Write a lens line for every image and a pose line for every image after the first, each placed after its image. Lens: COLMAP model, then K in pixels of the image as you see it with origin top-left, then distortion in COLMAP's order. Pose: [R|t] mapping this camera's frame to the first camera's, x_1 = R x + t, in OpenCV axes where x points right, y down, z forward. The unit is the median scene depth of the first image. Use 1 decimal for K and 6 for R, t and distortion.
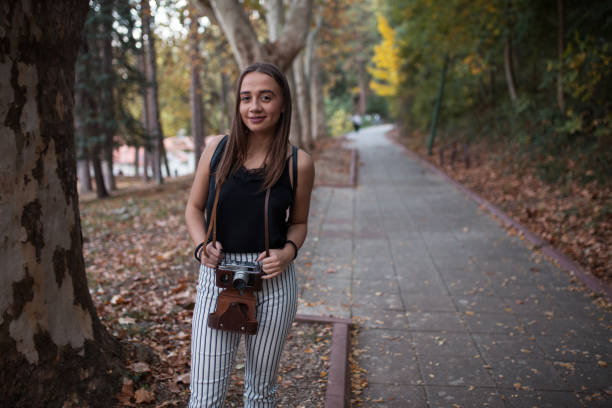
lens RADIAL K [[593.9, 0, 308.9], [0, 593.9, 205.3], [0, 0, 1]] dist [-0.079103, 0.128880]
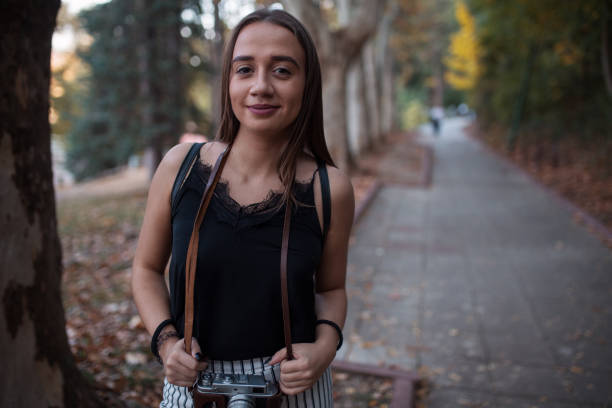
lens RADIAL K [[593.9, 0, 308.9], [0, 593.9, 205.3], [0, 0, 1]] dist [-0.079103, 0.128880]
pose [[0.992513, 0.033970, -0.117318, 0.011917], [-0.032242, 0.999342, 0.016594, -0.031015], [0.117805, -0.012687, 0.992956, 0.206275]]
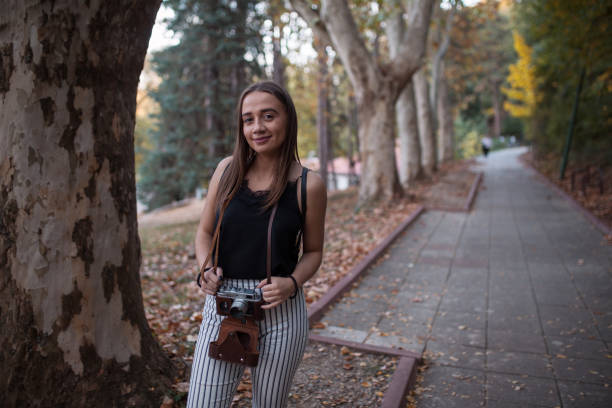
lens RADIAL K [[593.9, 0, 308.9], [0, 593.9, 205.3], [0, 0, 1]] dist [-0.079103, 0.128880]
pose [[0.974516, 0.022492, -0.223187, 0.093148], [-0.030647, 0.998981, -0.033143, -0.004544], [0.222214, 0.039139, 0.974212, 0.041391]]
